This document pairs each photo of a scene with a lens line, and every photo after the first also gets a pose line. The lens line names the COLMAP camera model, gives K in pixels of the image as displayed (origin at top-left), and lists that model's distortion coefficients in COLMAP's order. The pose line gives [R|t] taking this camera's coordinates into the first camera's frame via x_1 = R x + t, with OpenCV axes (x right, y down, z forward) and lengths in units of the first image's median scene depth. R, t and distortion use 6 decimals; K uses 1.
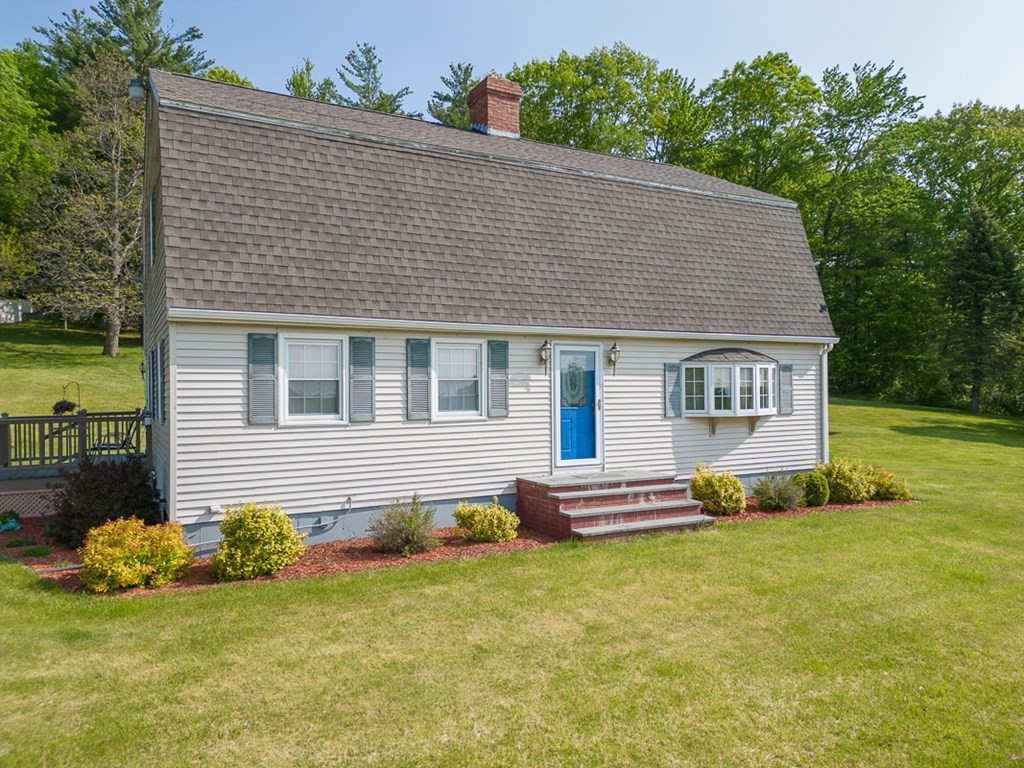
lens RADIAL K [[718.3, 0, 512.0], [0, 718.3, 384.0], [0, 0, 1]] dist [0.053904, -0.040236]
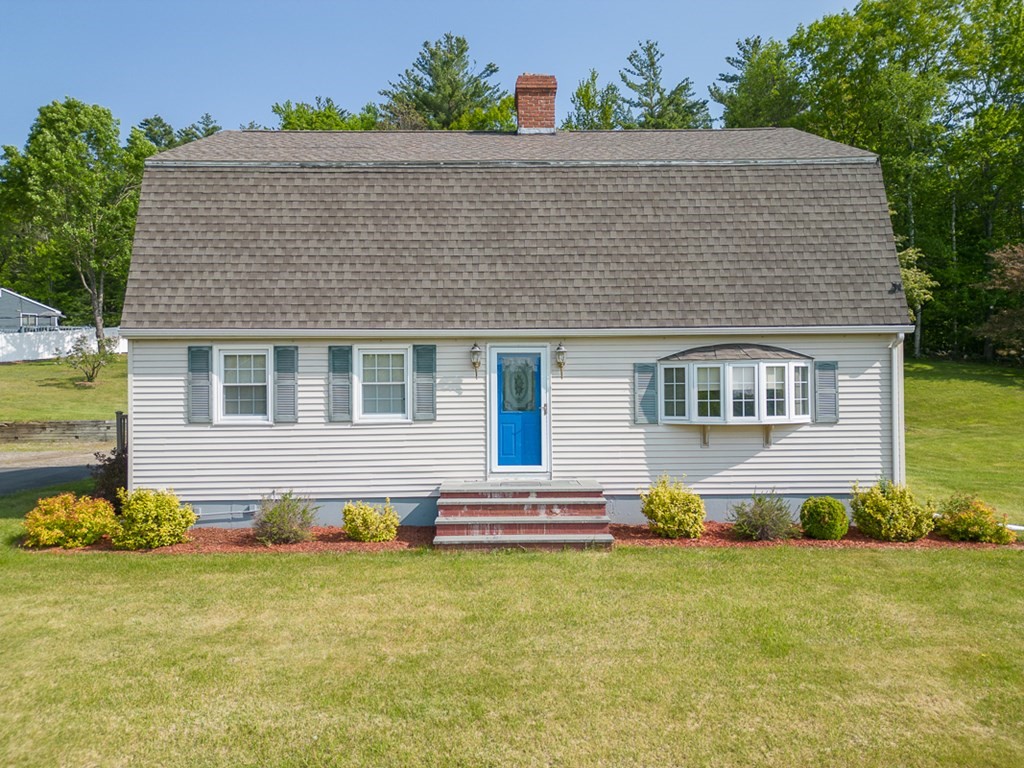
lens RADIAL K [[718.3, 0, 512.0], [0, 718.3, 384.0], [0, 0, 1]] dist [0.053904, -0.040236]
pose [[0.886638, -0.002979, -0.462455, 0.530582], [0.005022, 0.999982, 0.003187, -0.007423], [0.462437, -0.005148, 0.886637, 0.146242]]
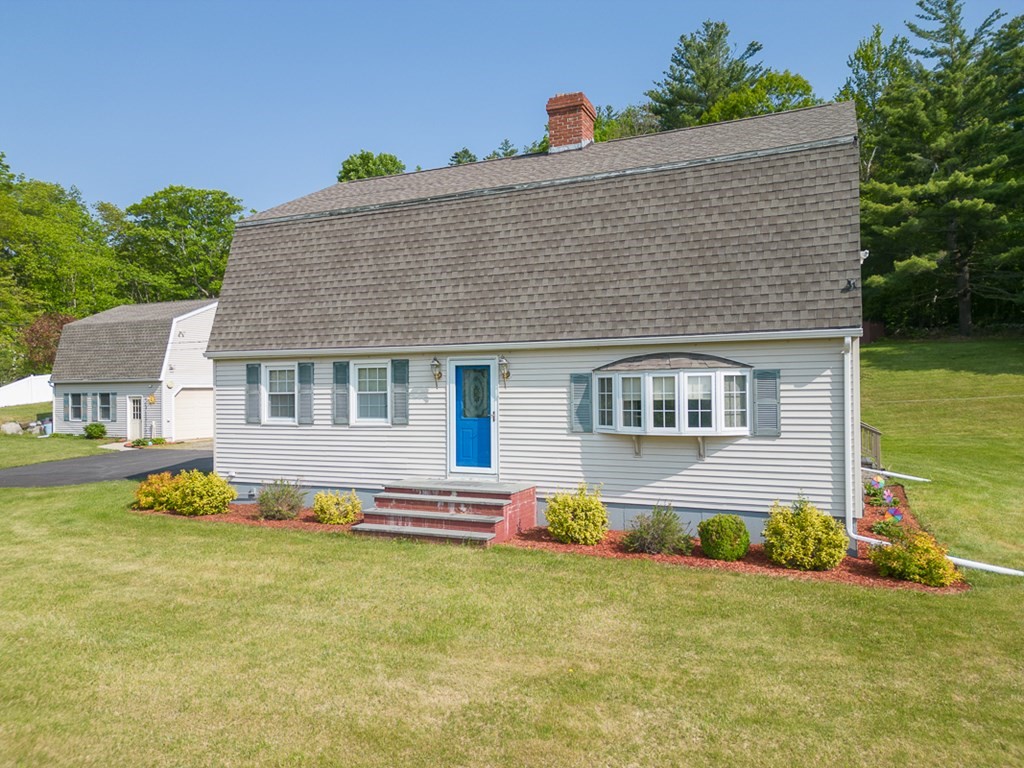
lens RADIAL K [[718.3, 0, 512.0], [0, 718.3, 384.0], [0, 0, 1]] dist [0.053904, -0.040236]
pose [[0.603201, -0.002630, -0.797585, 0.979550], [0.011738, 0.999916, 0.005580, -0.023494], [0.797503, -0.012728, 0.603181, 0.409284]]
